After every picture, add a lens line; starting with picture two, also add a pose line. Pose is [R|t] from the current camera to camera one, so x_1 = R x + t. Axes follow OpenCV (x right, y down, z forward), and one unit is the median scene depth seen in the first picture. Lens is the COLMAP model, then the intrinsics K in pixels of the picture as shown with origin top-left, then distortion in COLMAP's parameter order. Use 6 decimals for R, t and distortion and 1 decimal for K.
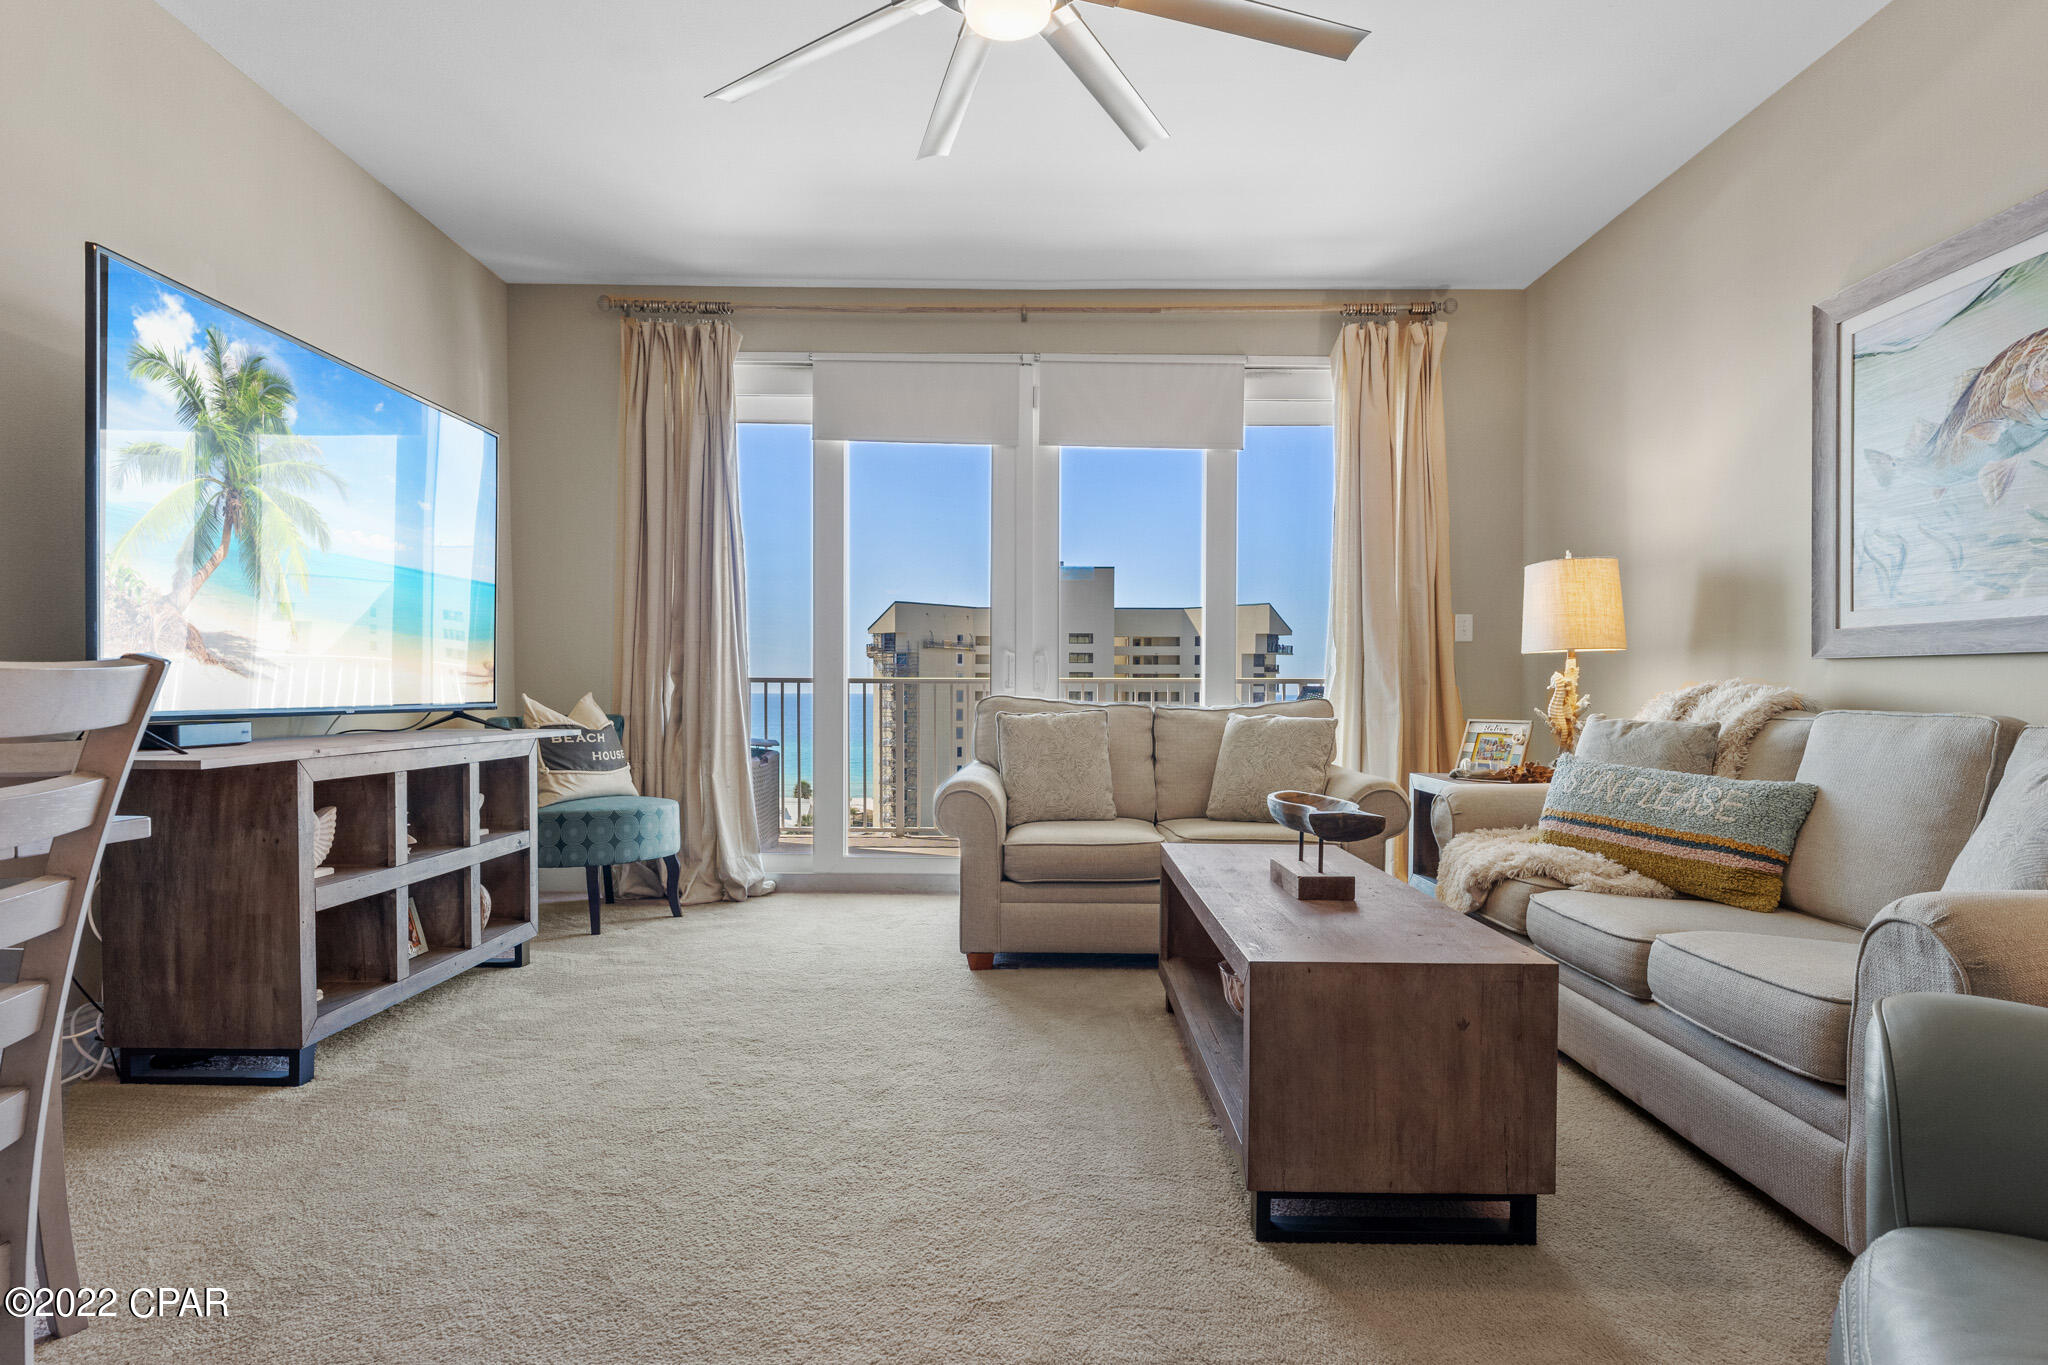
lens RADIAL K [[1129.5, 0, 1018.5], [0, 1129.5, 710.1], [0, 0, 1]] dist [0.001728, -0.000315]
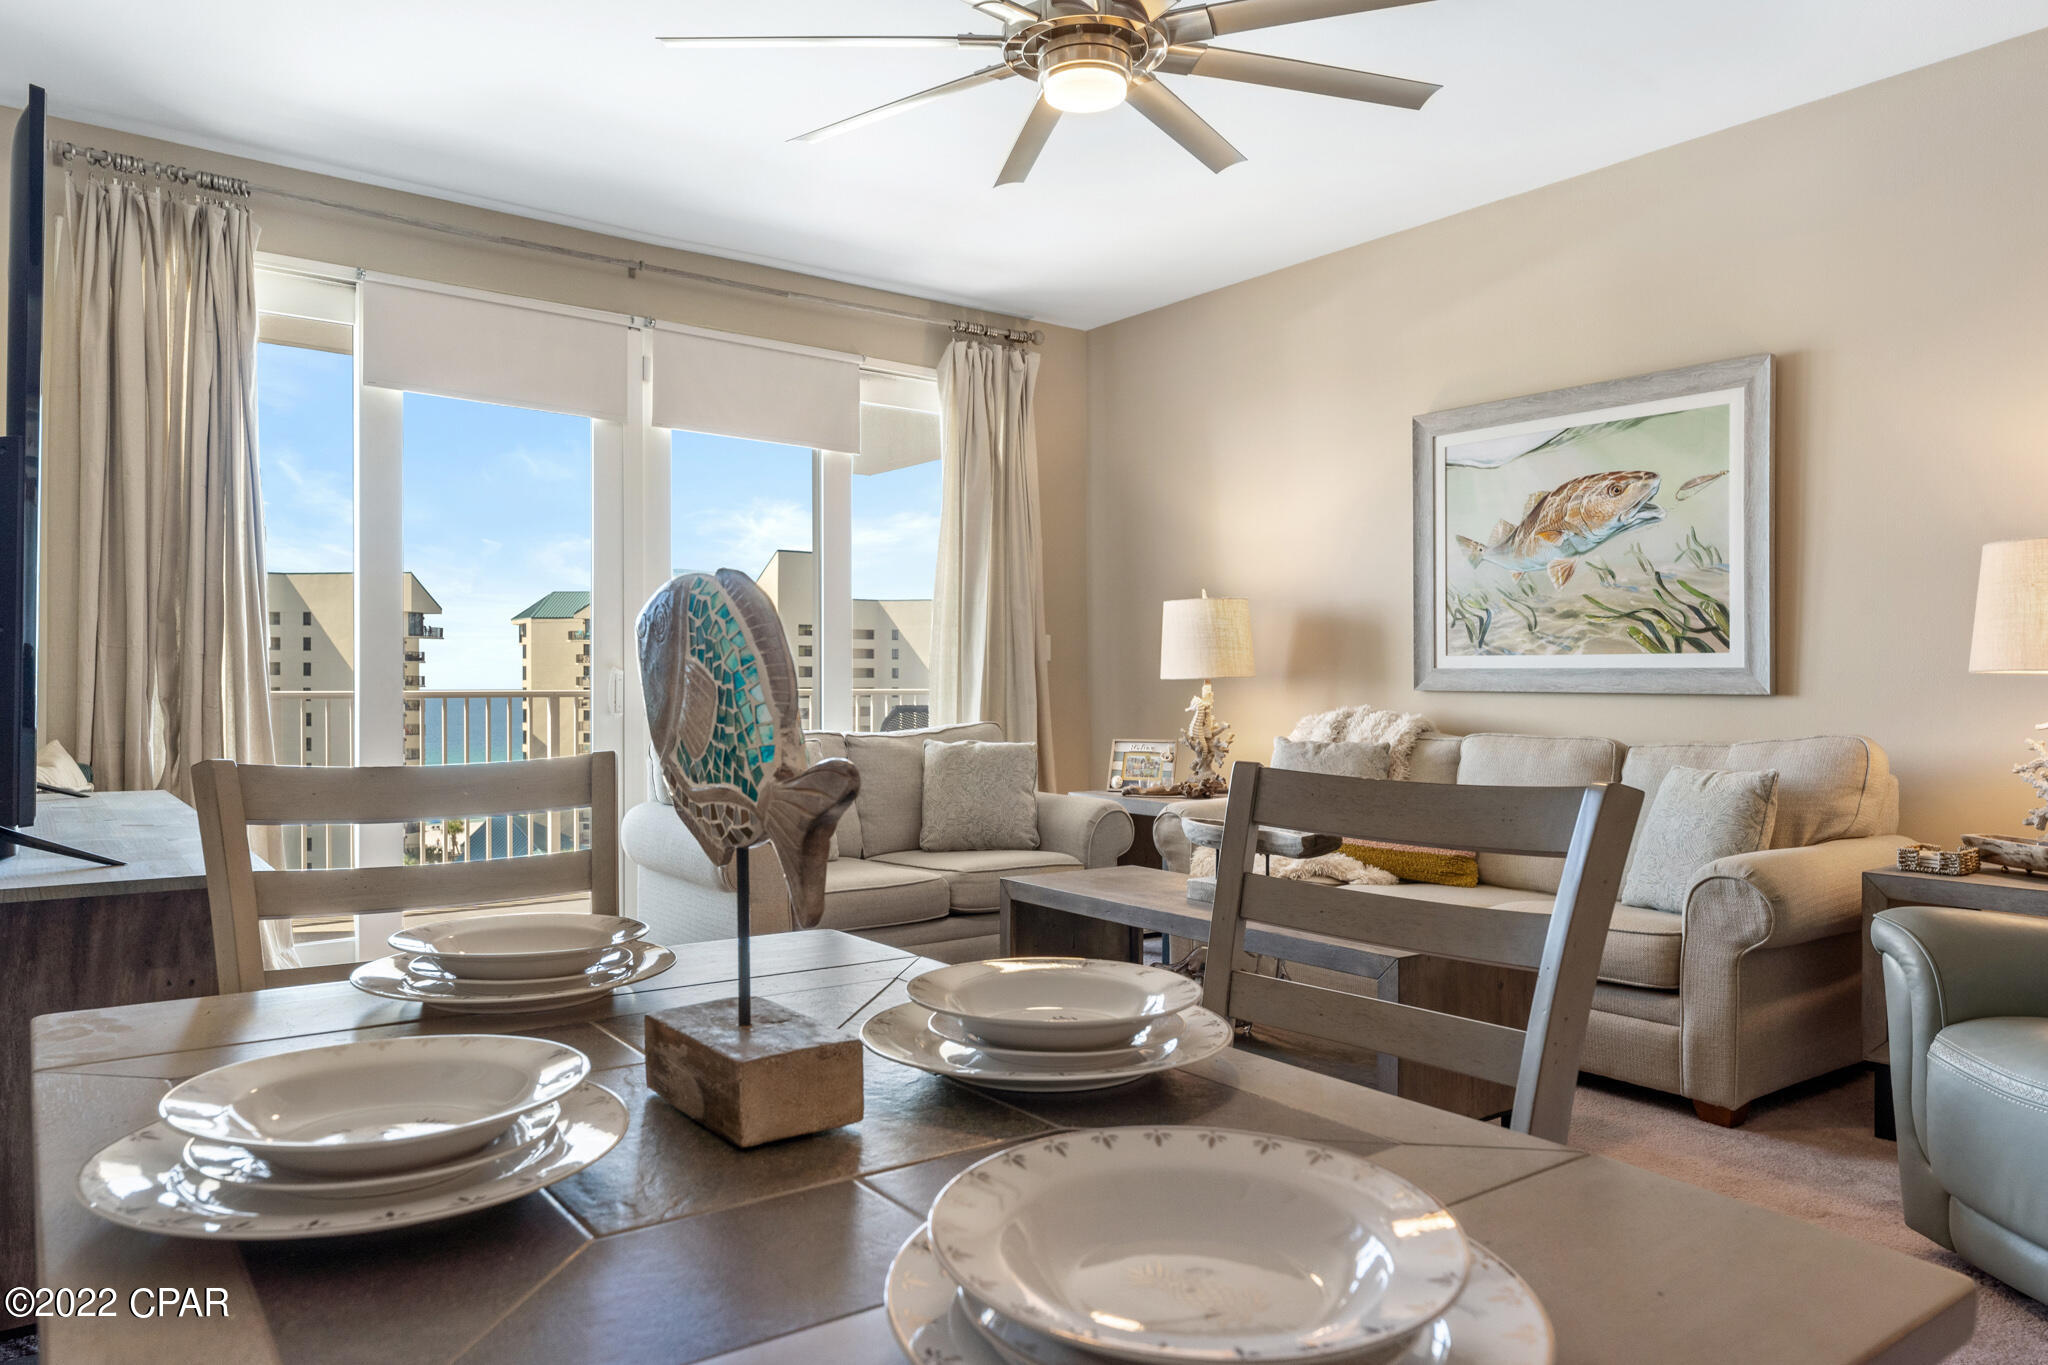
lens RADIAL K [[1364.3, 0, 1027.2], [0, 1364.3, 678.8], [0, 0, 1]] dist [0.000636, -0.003965]
pose [[0.795271, 0.000608, 0.606254, -0.576185], [0.011962, 0.999789, -0.016694, -0.036410], [-0.606137, 0.020528, 0.795096, 0.026474]]
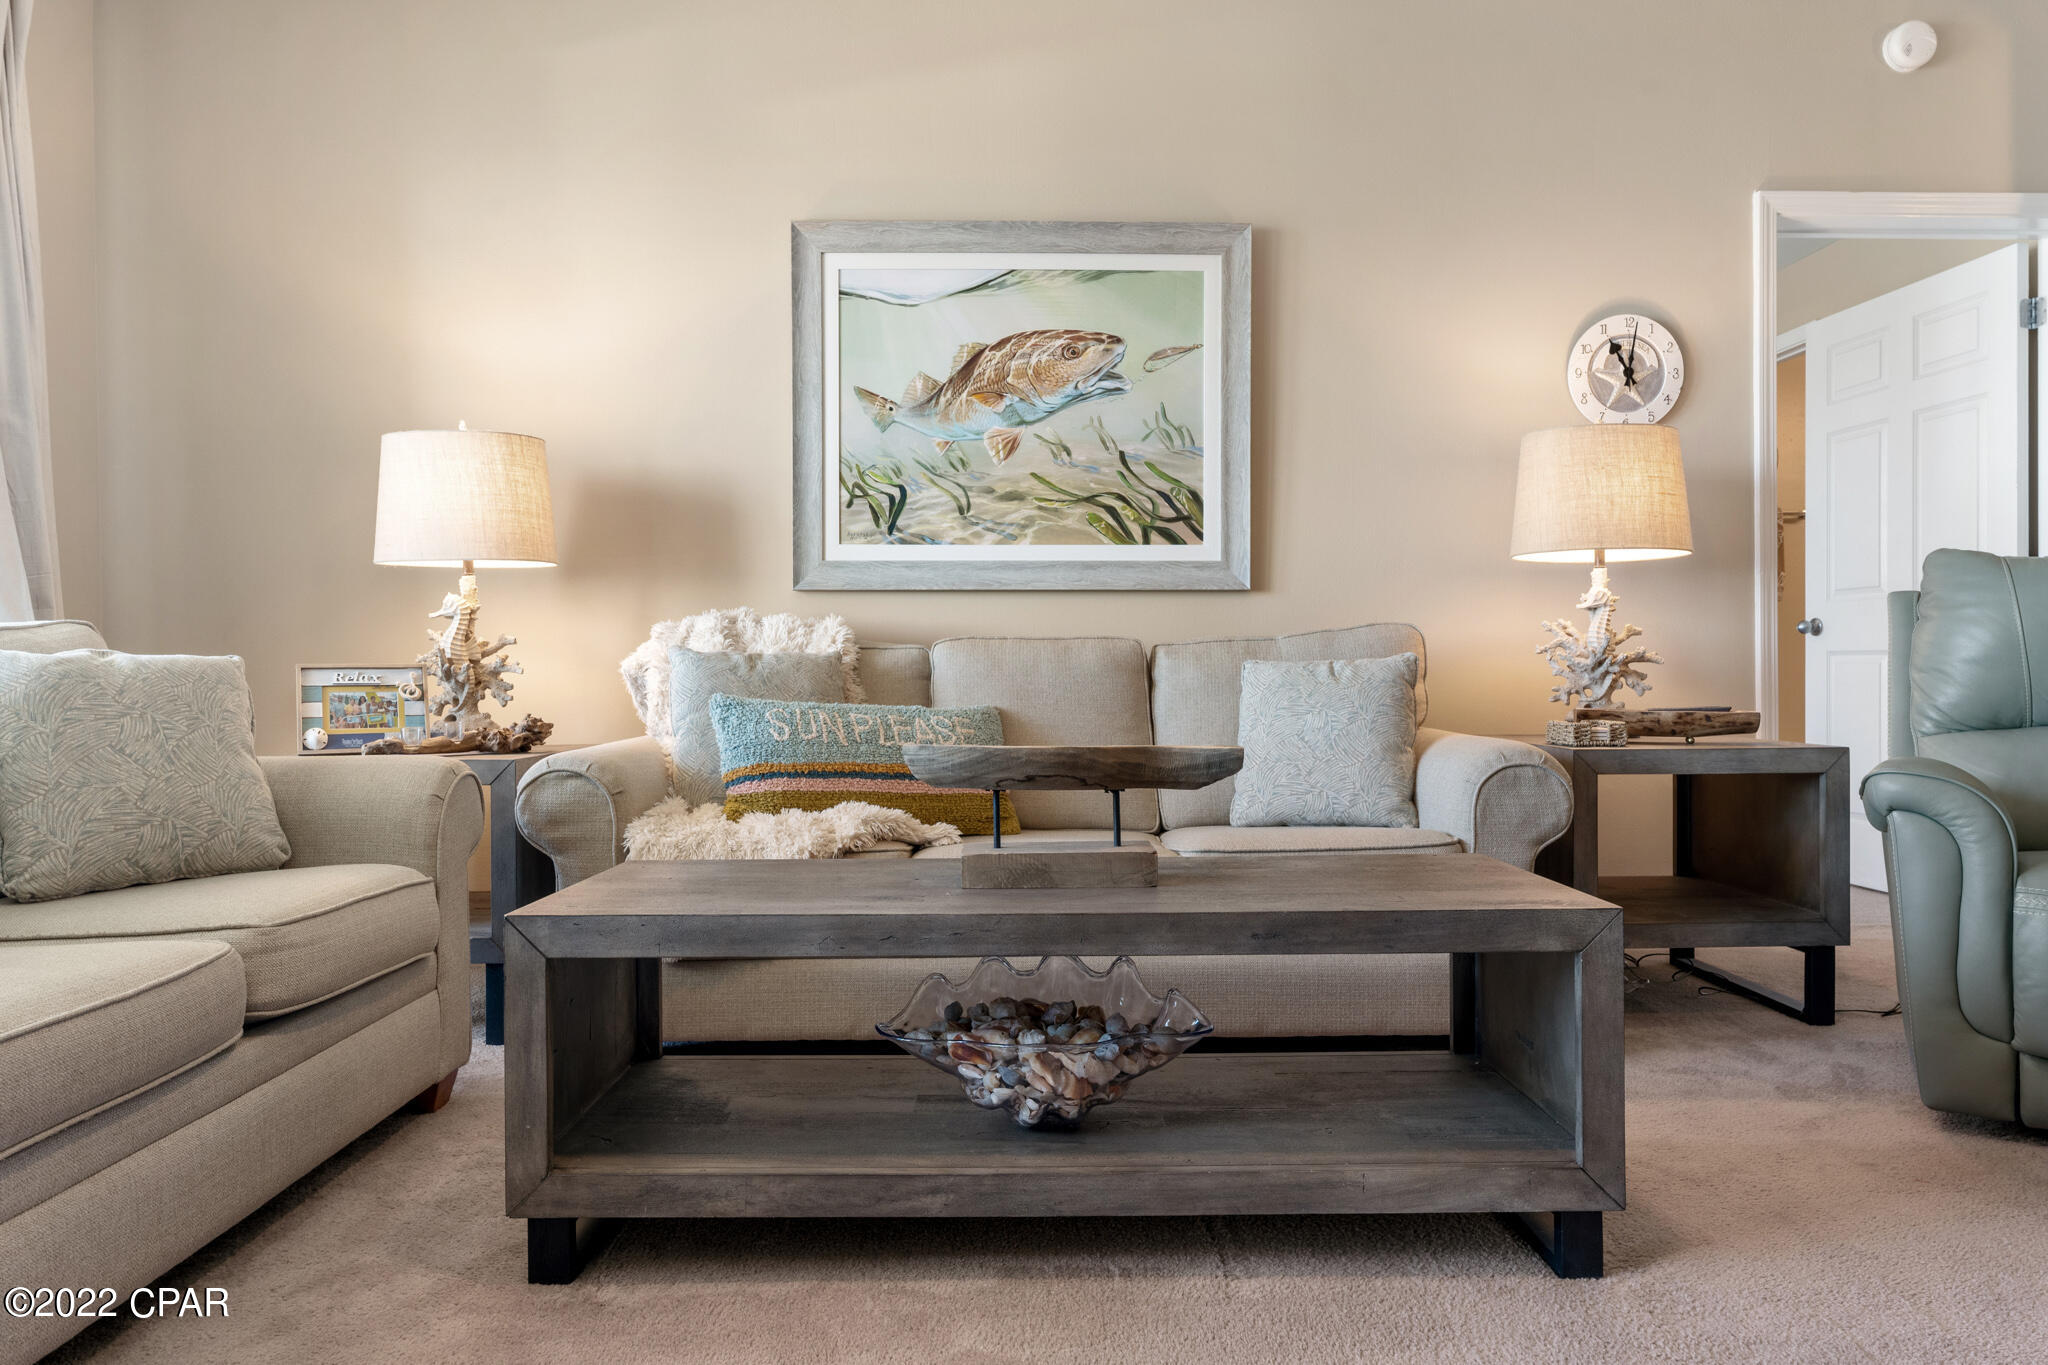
lens RADIAL K [[1246.2, 0, 1024.0], [0, 1246.2, 682.5], [0, 0, 1]] dist [-0.020705, 0.000026]
pose [[-0.012893, -0.008478, 0.999881, -0.348161], [0.025917, 0.999625, 0.008810, 0.028140], [-0.999581, 0.026027, -0.012668, 0.790652]]
